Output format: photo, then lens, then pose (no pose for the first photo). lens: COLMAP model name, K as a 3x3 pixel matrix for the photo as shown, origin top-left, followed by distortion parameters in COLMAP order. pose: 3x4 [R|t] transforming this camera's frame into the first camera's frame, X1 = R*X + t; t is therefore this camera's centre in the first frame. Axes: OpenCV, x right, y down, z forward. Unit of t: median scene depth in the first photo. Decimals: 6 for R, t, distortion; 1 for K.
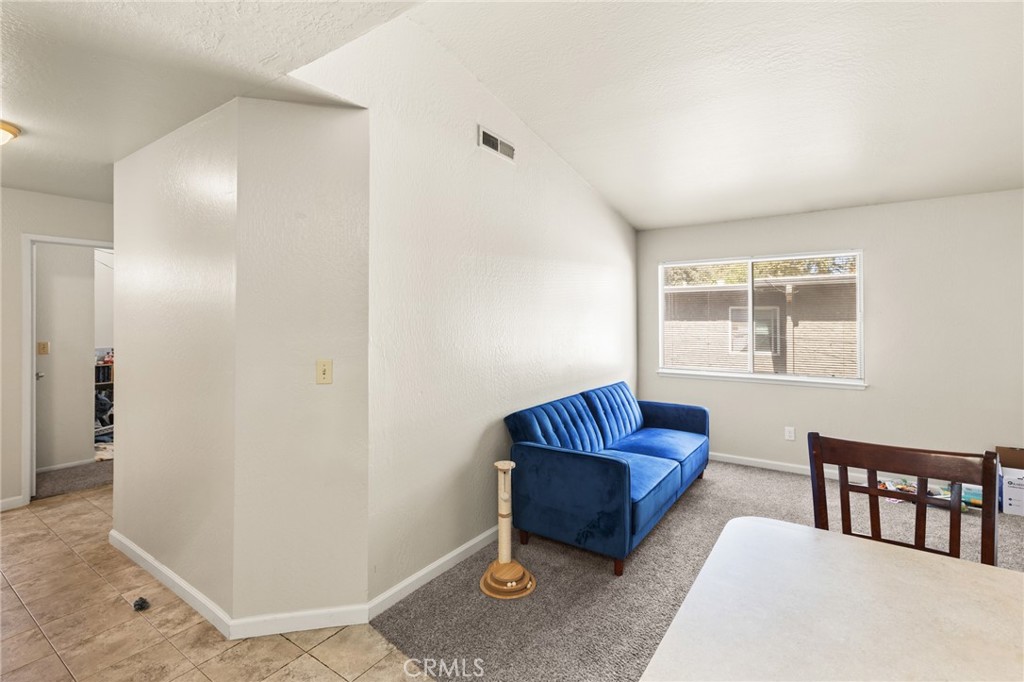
lens RADIAL K [[466.5, 0, 509.8], [0, 466.5, 319.9], [0, 0, 1]] dist [0.003187, -0.000999]
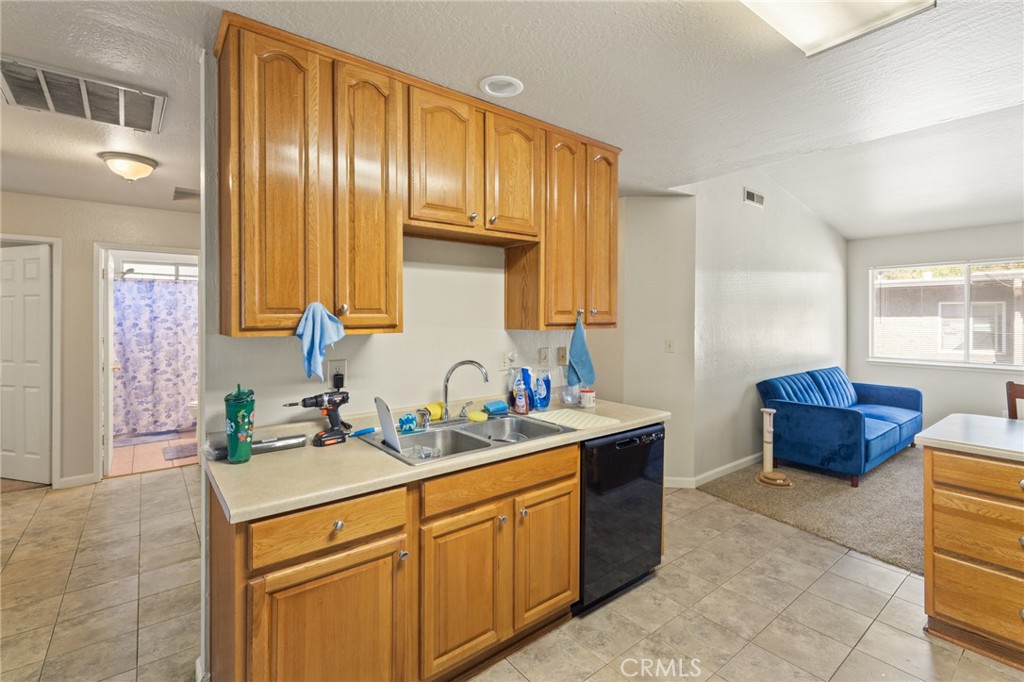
lens RADIAL K [[466.5, 0, 513.3], [0, 466.5, 321.5], [0, 0, 1]] dist [0.003187, -0.000999]
pose [[0.956893, 0.003330, -0.290422, -0.319097], [0.000337, 0.999921, 0.012575, -0.003148], [0.290441, -0.012130, 0.956816, -0.621996]]
